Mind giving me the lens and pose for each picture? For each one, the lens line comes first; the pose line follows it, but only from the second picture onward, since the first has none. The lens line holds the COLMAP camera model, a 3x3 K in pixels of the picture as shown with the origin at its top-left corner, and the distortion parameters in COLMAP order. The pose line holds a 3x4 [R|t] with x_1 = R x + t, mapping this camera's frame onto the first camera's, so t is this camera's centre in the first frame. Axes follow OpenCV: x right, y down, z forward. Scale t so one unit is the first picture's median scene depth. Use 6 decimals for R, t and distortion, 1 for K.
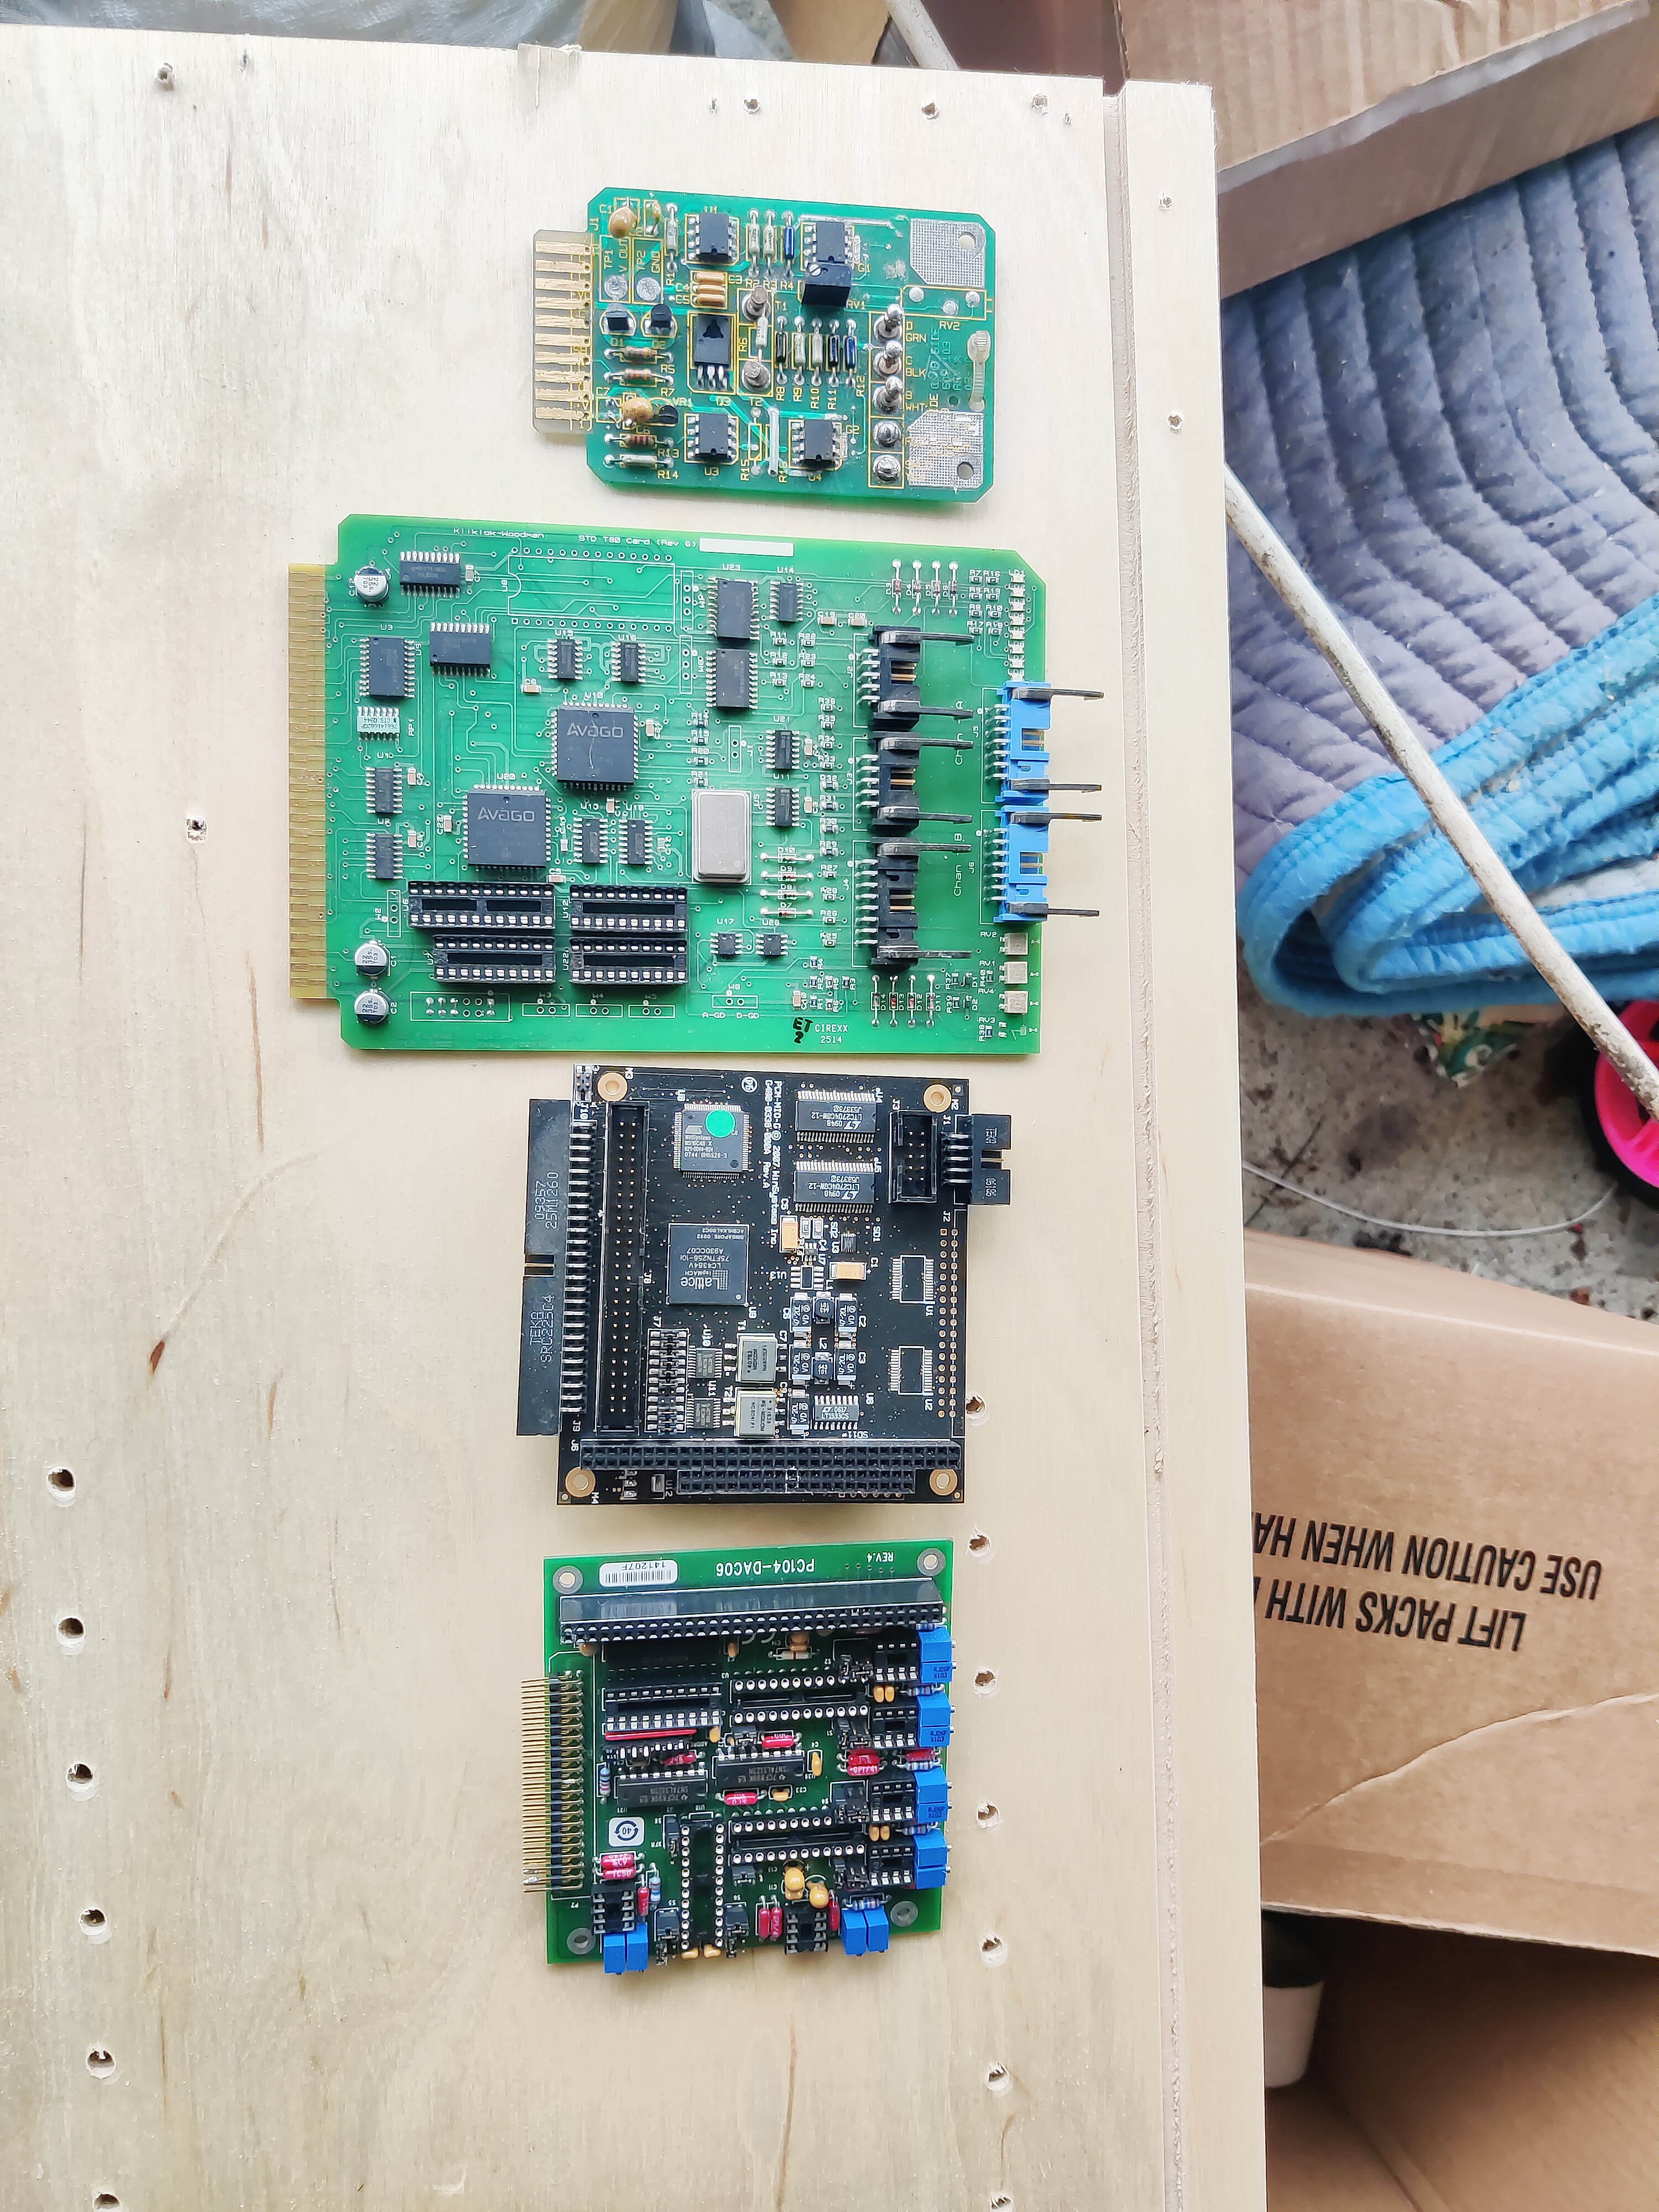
lens RADIAL K [[1922.1, 0, 837.5], [0, 1922.1, 1116.0], [0, 0, 1]] dist [-0.012335, -0.003270]
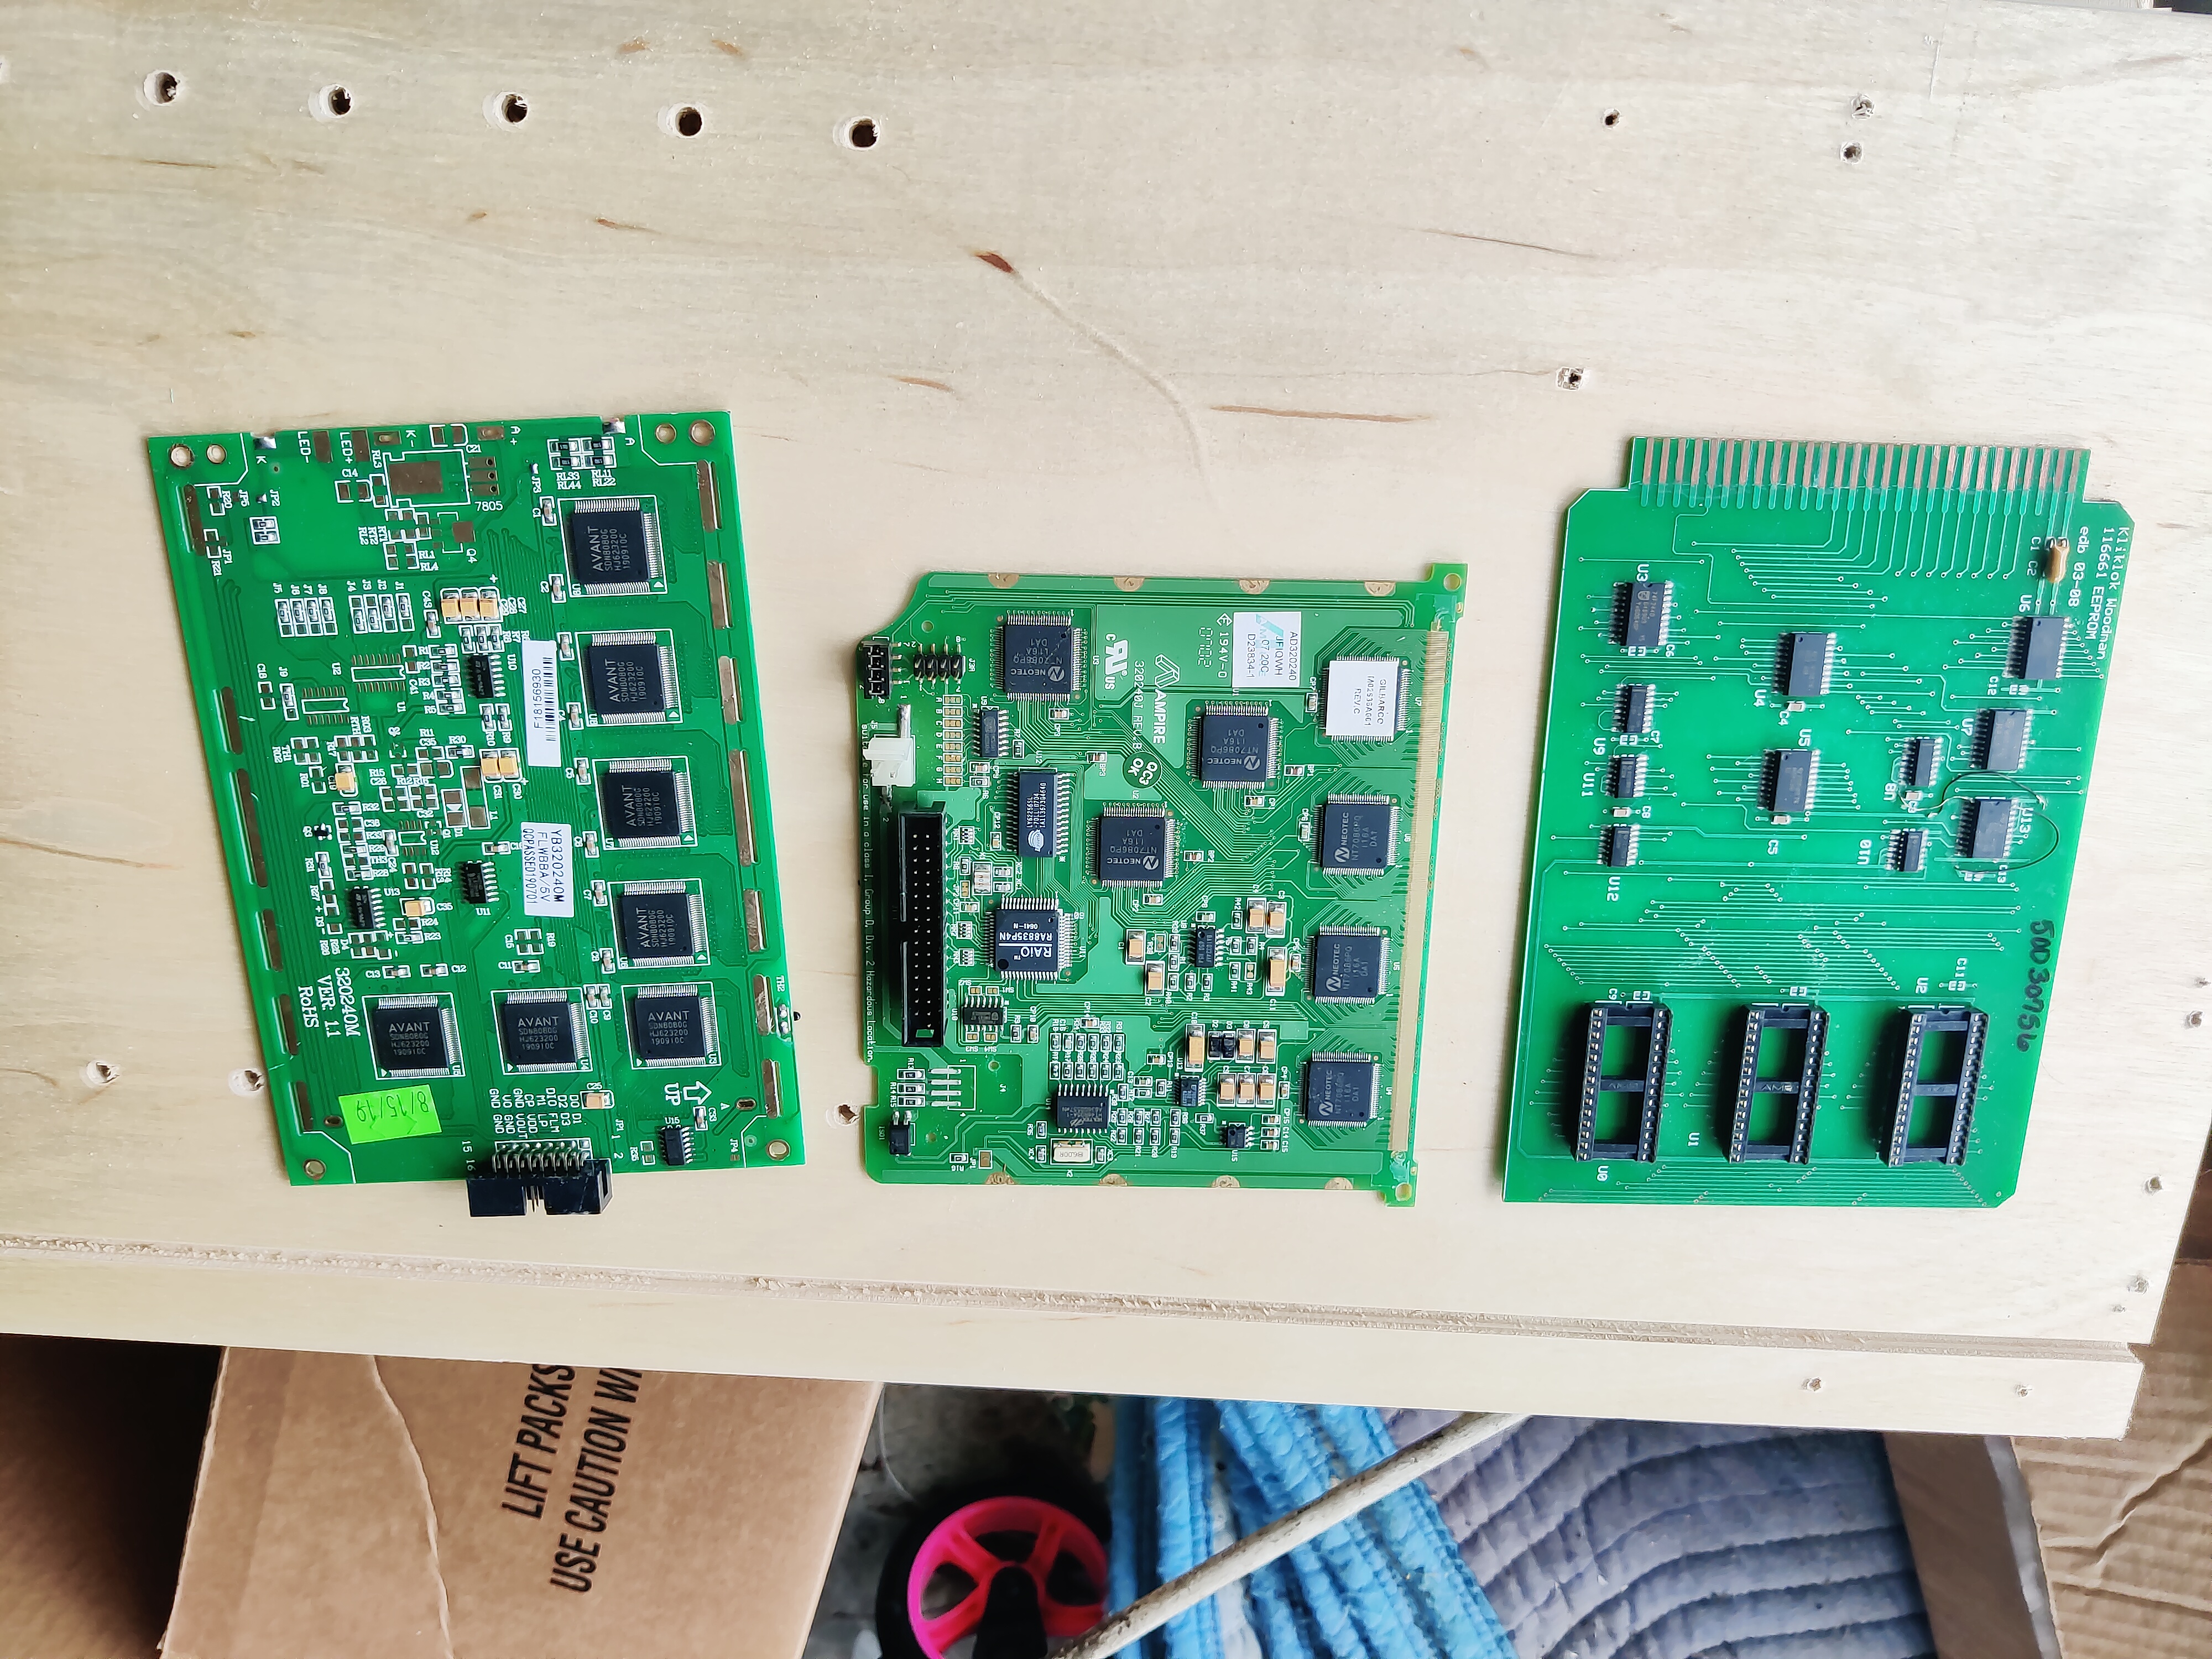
lens RADIAL K [[1922.1, 0, 1118.0], [0, 1922.1, 823.2], [0, 0, 1]] dist [-0.012335, -0.003270]
pose [[-0.103258, 0.984053, 0.144838, -0.165790], [-0.991326, -0.089912, -0.095860, 0.092370], [-0.081308, -0.153480, 0.984801, 0.062179]]
